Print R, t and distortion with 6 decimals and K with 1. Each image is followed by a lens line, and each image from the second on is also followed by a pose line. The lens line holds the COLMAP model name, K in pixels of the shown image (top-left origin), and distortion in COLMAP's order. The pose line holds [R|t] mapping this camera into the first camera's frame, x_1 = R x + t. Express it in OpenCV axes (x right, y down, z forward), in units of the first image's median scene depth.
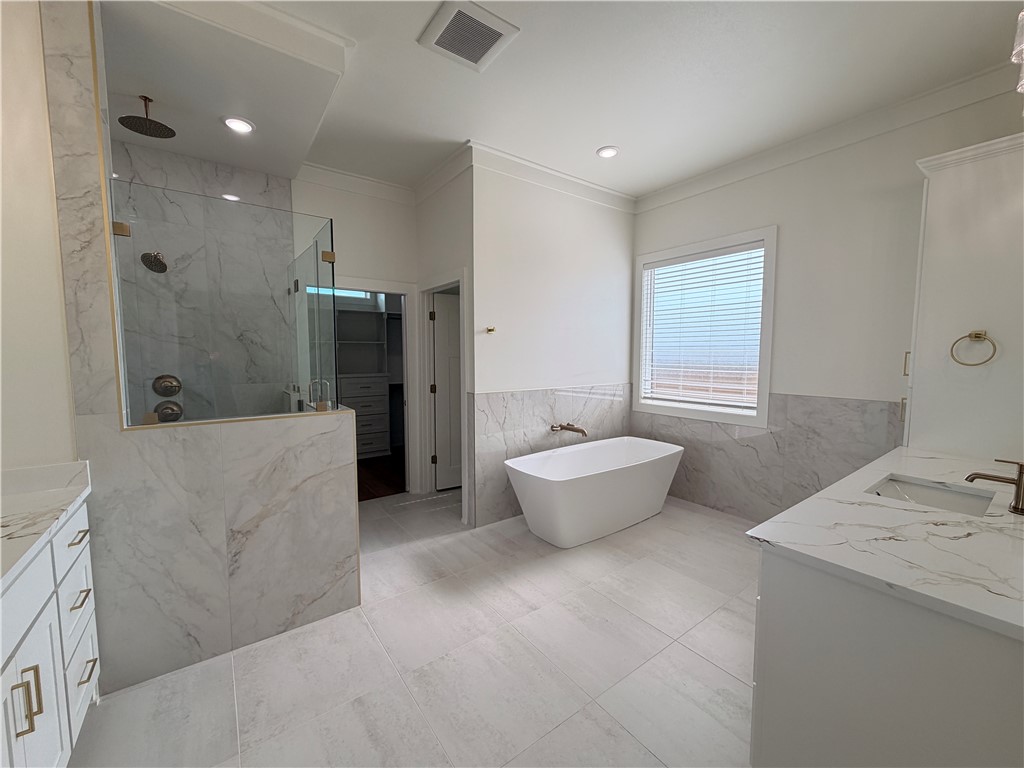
lens RADIAL K [[407.9, 0, 511.1], [0, 407.9, 384.6], [0, 0, 1]] dist [0.000780, -0.000240]
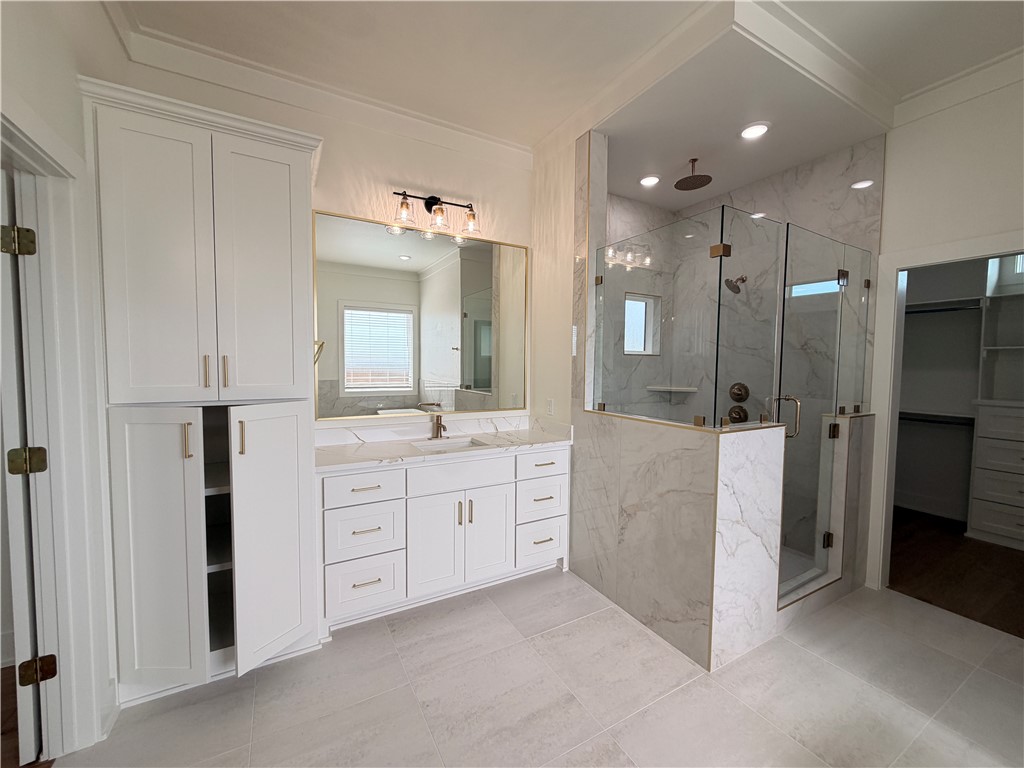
lens RADIAL K [[407.9, 0, 511.1], [0, 407.9, 384.6], [0, 0, 1]] dist [0.000780, -0.000240]
pose [[-0.121111, 0.051105, -0.991323, 0.498847], [-0.085981, 0.994380, 0.061767, -0.048115], [0.988908, 0.092716, -0.116037, 0.718955]]
